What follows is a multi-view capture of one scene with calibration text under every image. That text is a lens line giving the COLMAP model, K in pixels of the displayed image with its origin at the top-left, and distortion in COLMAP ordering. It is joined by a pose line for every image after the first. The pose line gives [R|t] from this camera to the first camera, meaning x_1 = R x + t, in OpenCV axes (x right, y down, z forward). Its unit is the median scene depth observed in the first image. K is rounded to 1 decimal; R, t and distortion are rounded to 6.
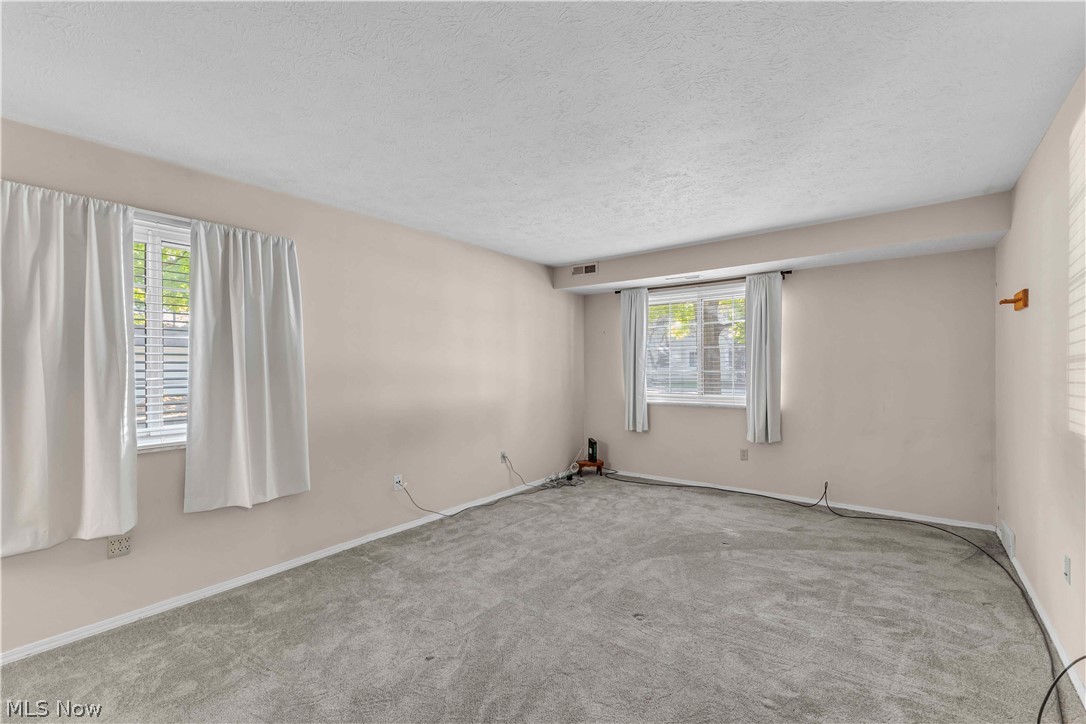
lens RADIAL K [[470.8, 0, 544.7], [0, 470.8, 359.9], [0, 0, 1]] dist [-0.000916, -0.000562]
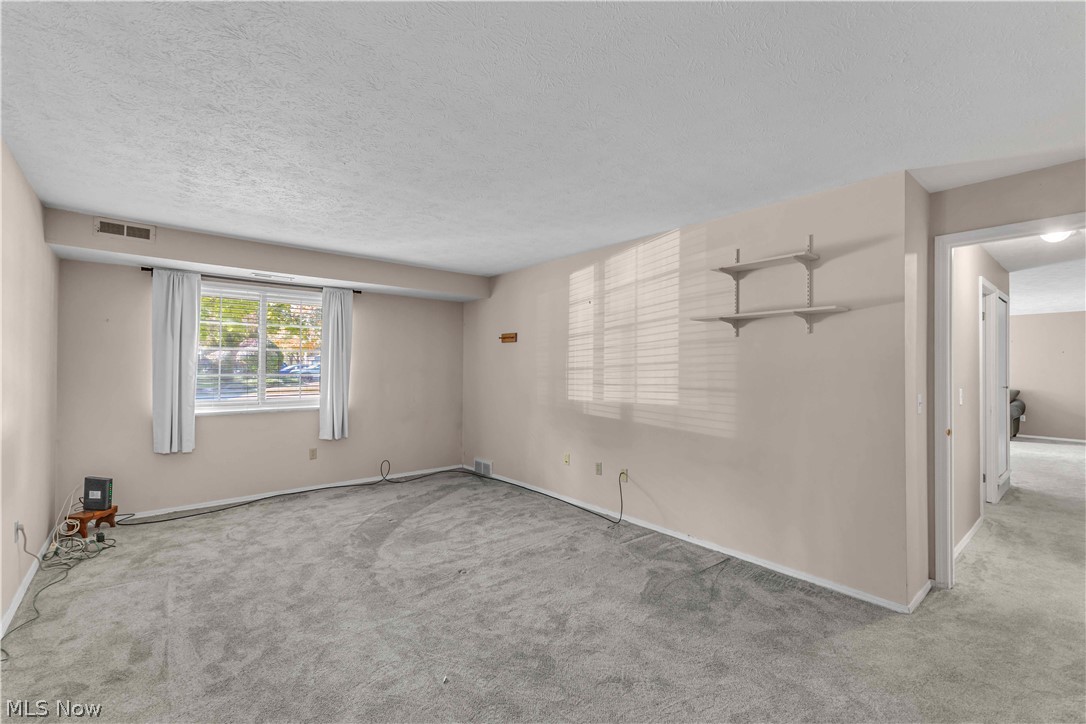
lens RADIAL K [[470.8, 0, 544.7], [0, 470.8, 359.9], [0, 0, 1]] dist [-0.000916, -0.000562]
pose [[0.197898, 0.025512, 0.979891, -0.586182], [-0.019479, 0.999566, -0.022090, 0.003076], [-0.980029, -0.014716, 0.198309, 0.317989]]
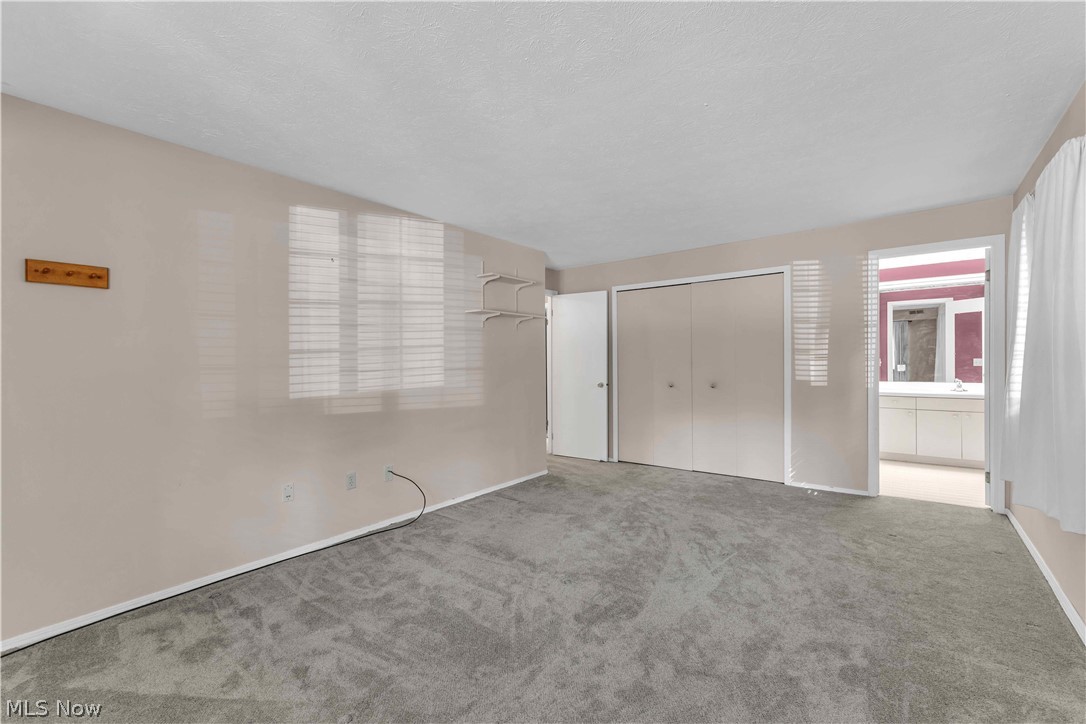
lens RADIAL K [[470.8, 0, 544.7], [0, 470.8, 359.9], [0, 0, 1]] dist [-0.000916, -0.000562]
pose [[-0.999607, 0.017711, -0.021727, 0.151647], [0.017955, 0.999777, -0.011087, 0.026484], [0.021526, -0.011472, -0.999702, 1.218716]]
